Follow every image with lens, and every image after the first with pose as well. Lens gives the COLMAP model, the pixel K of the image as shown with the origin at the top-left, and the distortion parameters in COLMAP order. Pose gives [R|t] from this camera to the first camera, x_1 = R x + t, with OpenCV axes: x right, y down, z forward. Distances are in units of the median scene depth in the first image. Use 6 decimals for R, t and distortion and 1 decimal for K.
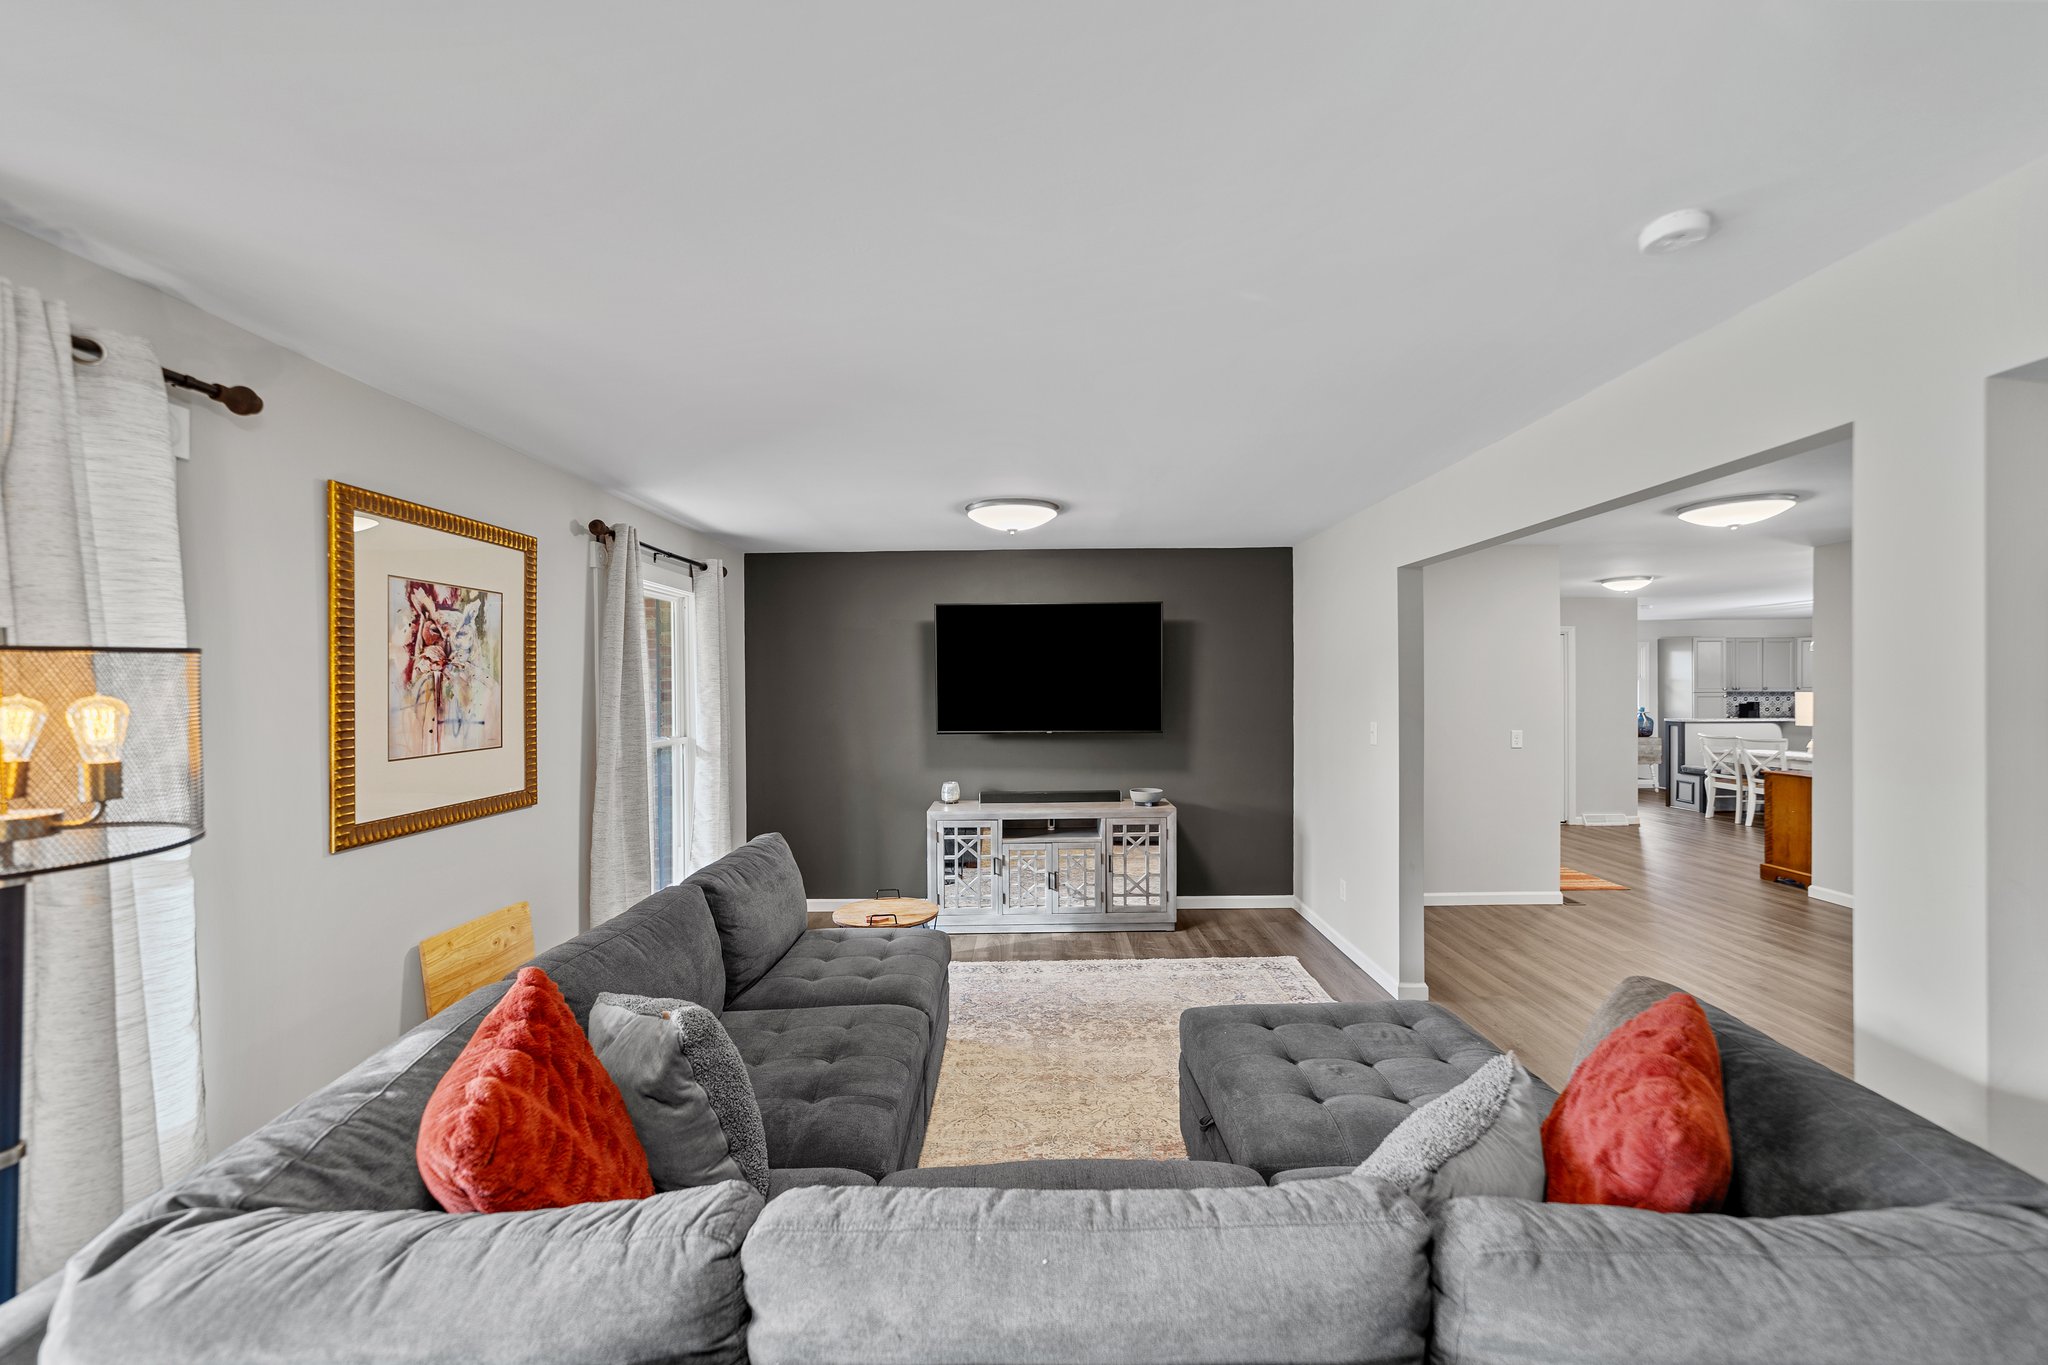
lens RADIAL K [[788.0, 0, 1039.8], [0, 788.0, 685.9], [0, 0, 1]] dist [-0.015454, 0.006472]
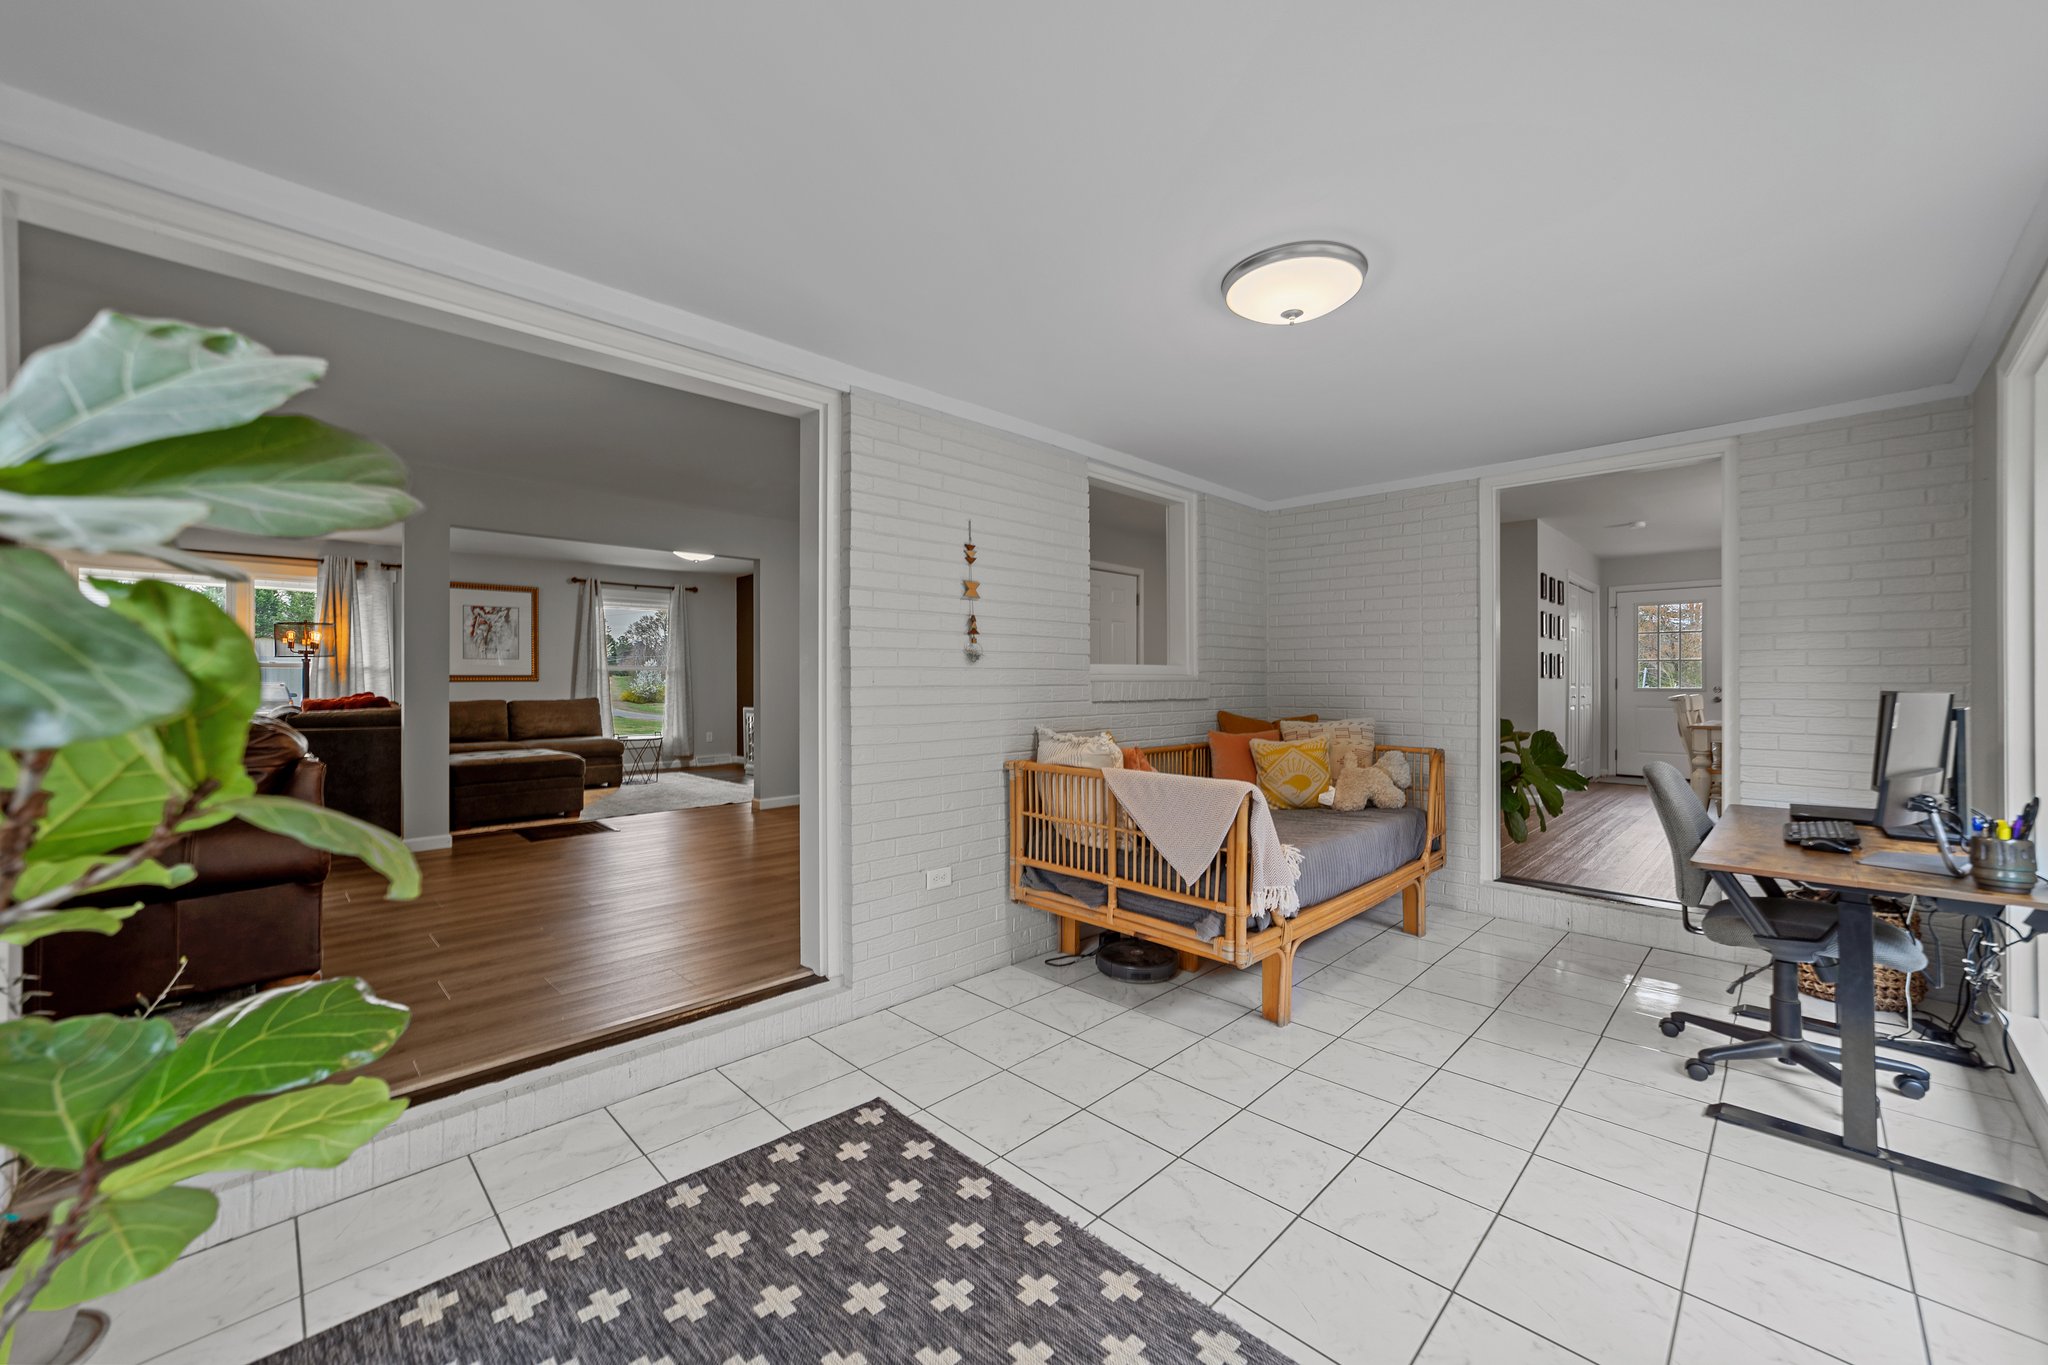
lens RADIAL K [[788.0, 0, 1029.7], [0, 788.0, 687.7], [0, 0, 1]] dist [-0.015454, 0.006472]
pose [[0.707387, 0.008265, -0.706778, 0.899033], [-0.004514, 0.999964, 0.007175, 0.049948], [0.706812, -0.001885, 0.707399, 0.084937]]
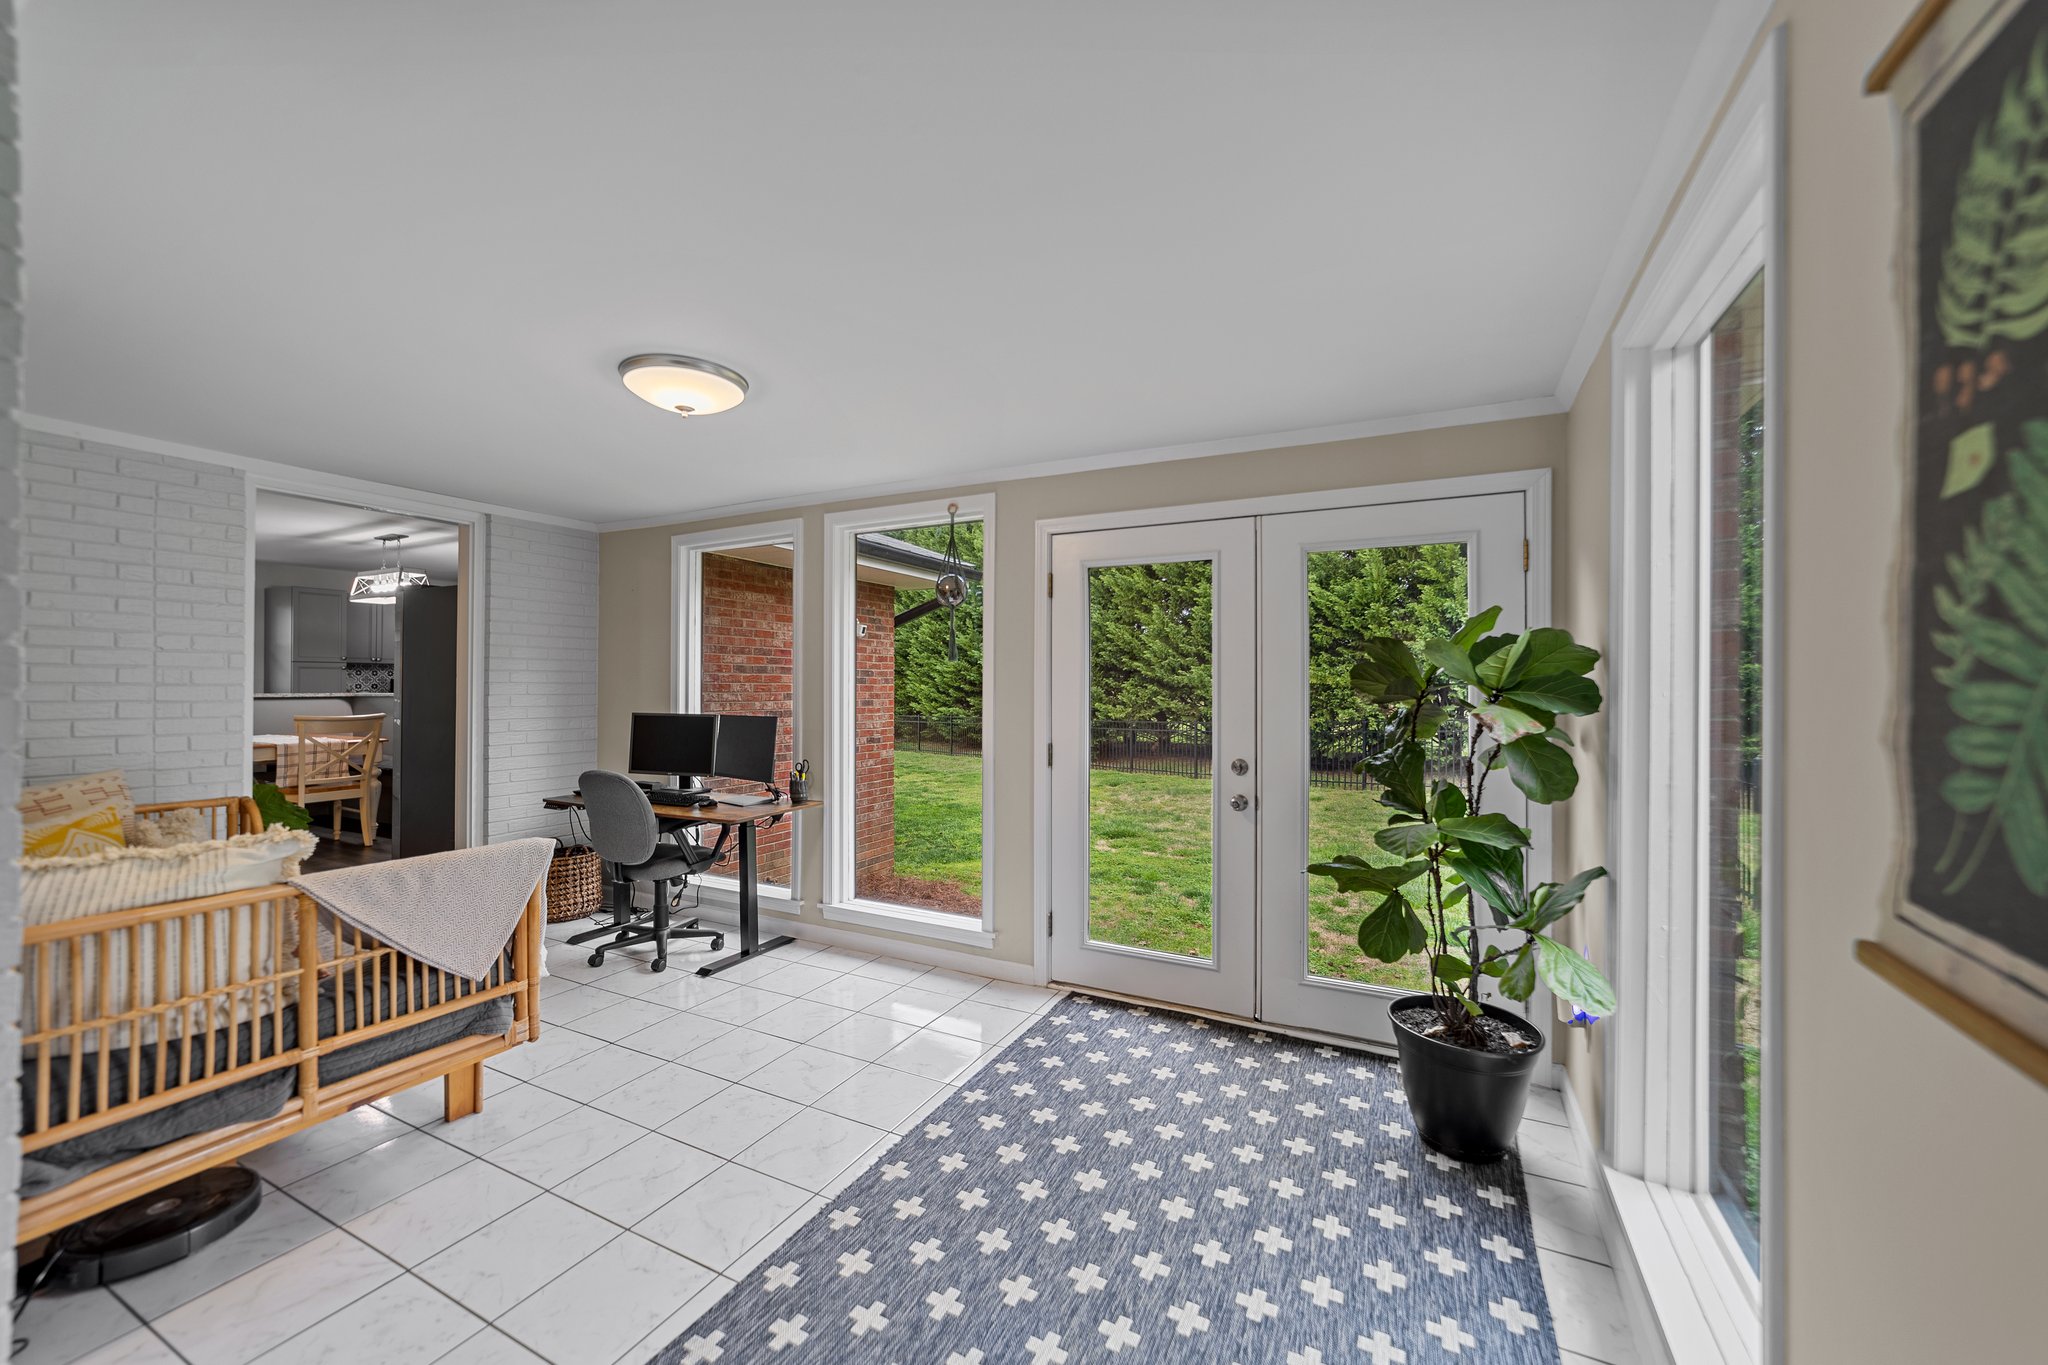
lens RADIAL K [[788.0, 0, 1025.2], [0, 788.0, 683.9], [0, 0, 1]] dist [-0.015454, 0.006472]
pose [[0.452881, 0.007609, 0.891538, 0.598682], [-0.005916, 0.999967, -0.005529, 0.035141], [-0.891551, -0.002770, 0.452912, 0.077390]]
